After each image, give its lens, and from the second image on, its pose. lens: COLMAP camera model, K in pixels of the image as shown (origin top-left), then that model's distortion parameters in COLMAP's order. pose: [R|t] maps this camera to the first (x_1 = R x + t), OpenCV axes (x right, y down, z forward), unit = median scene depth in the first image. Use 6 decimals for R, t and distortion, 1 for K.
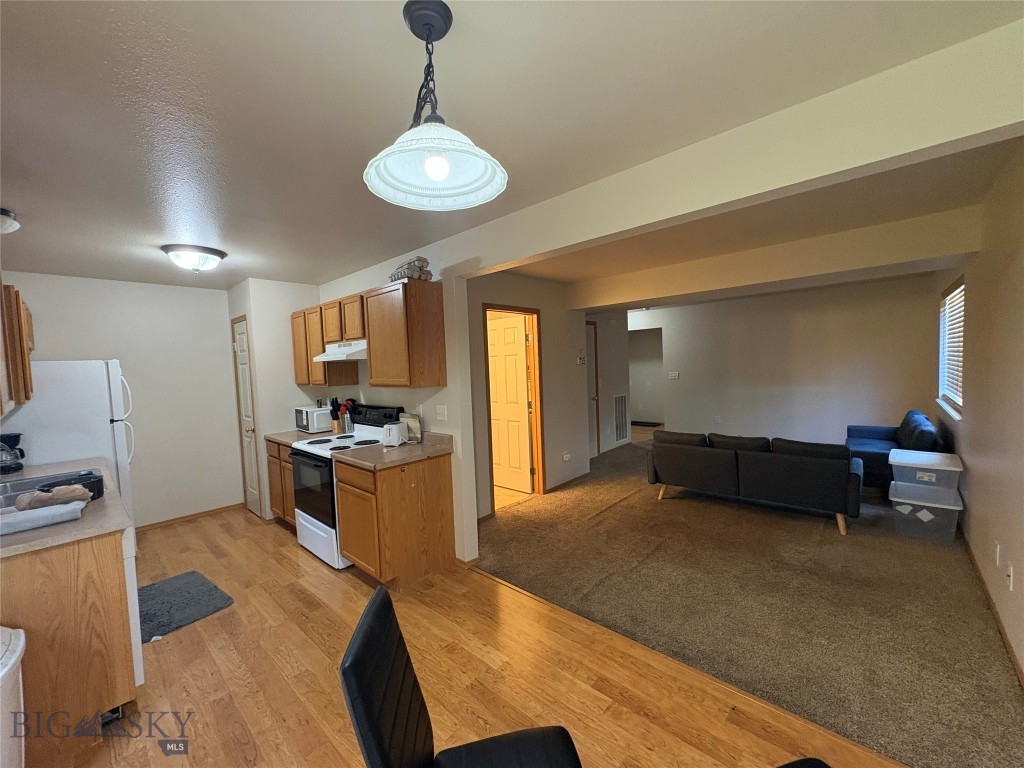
lens RADIAL K [[407.0, 0, 512.0], [0, 407.0, 384.1], [0, 0, 1]] dist [0.002011, -0.000015]
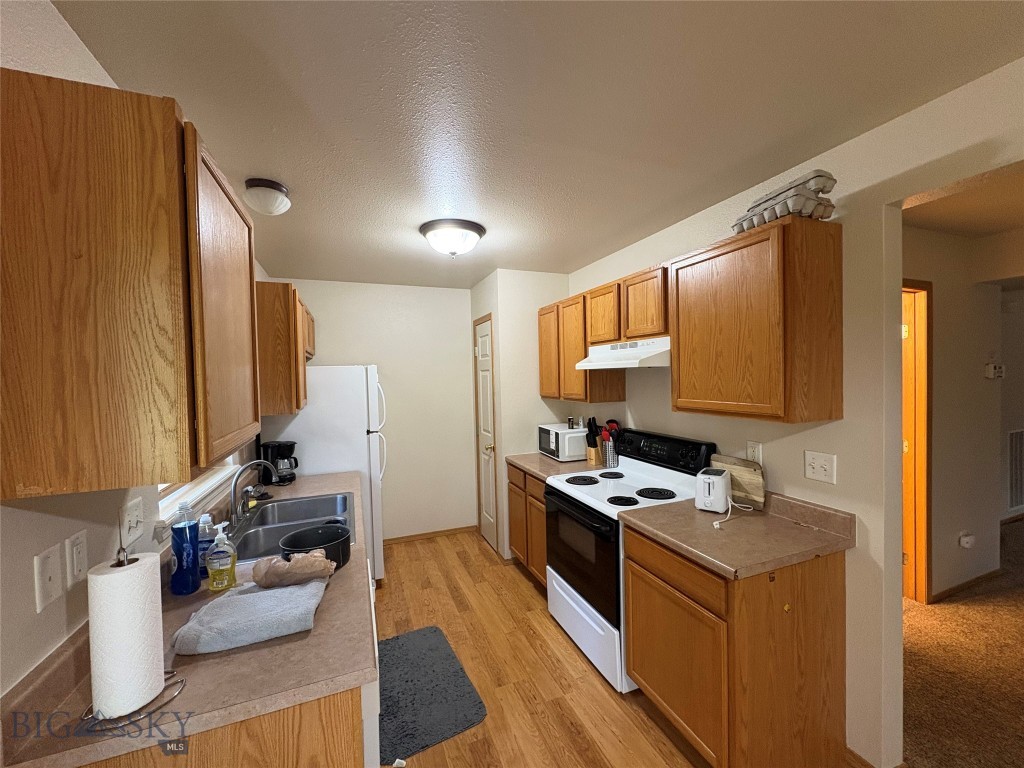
lens RADIAL K [[407.0, 0, 512.3], [0, 407.0, 384.0], [0, 0, 1]] dist [0.002011, -0.000015]
pose [[0.899922, 0.027159, -0.435203, -0.286199], [-0.034208, 0.999380, -0.008369, -0.019841], [0.434706, 0.022418, 0.900293, 0.305566]]
